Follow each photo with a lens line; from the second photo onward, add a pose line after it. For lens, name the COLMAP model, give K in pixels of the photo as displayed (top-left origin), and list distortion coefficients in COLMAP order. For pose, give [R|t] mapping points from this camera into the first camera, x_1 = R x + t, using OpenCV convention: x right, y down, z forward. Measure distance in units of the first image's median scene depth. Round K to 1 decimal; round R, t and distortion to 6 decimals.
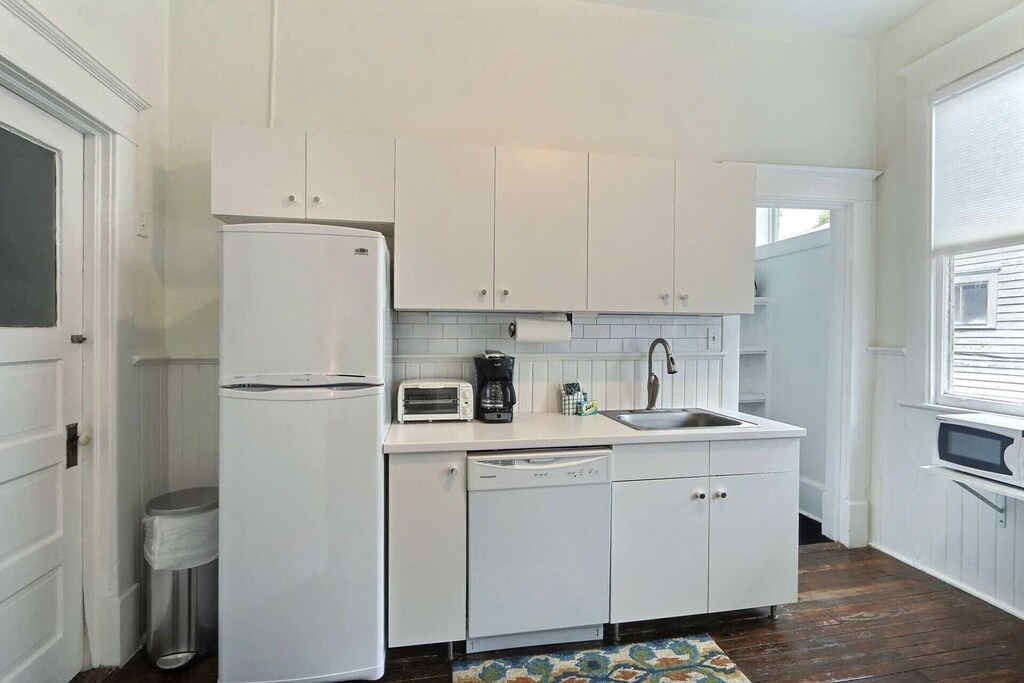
lens RADIAL K [[479.5, 0, 512.0], [0, 479.5, 341.5], [0, 0, 1]] dist [0.000277, 0.000340]
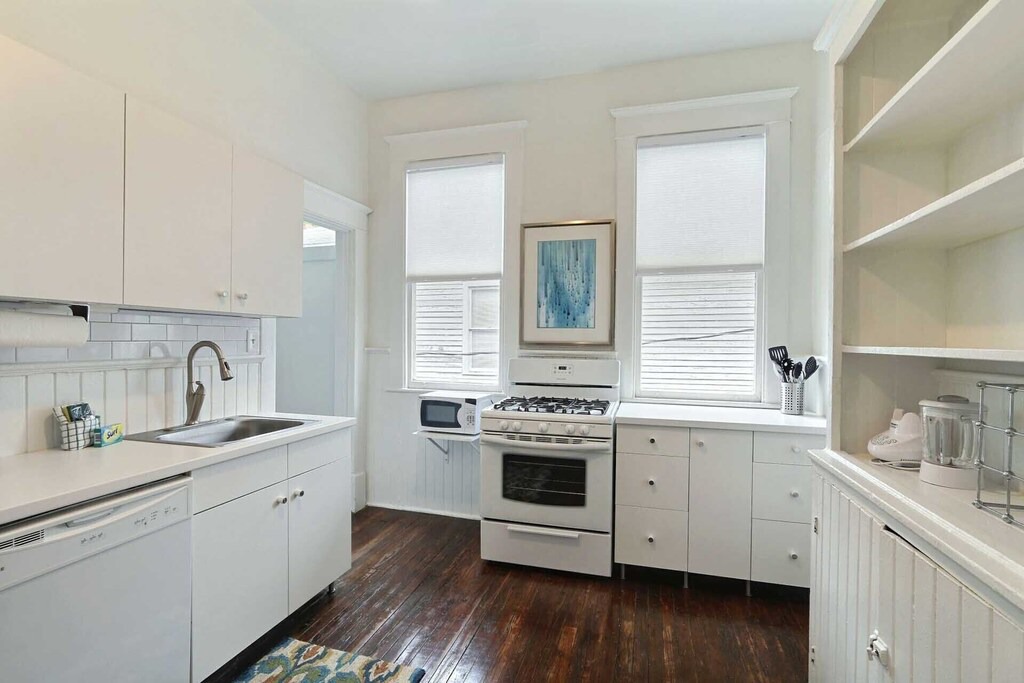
lens RADIAL K [[471.5, 0, 513.5], [0, 471.5, 347.3], [0, 0, 1]] dist [-0.000355, 0.000112]
pose [[0.448302, -0.012185, 0.893799, -0.213618], [0.005461, 0.999926, 0.010892, -0.001407], [-0.893866, -0.000002, 0.448335, 0.118106]]
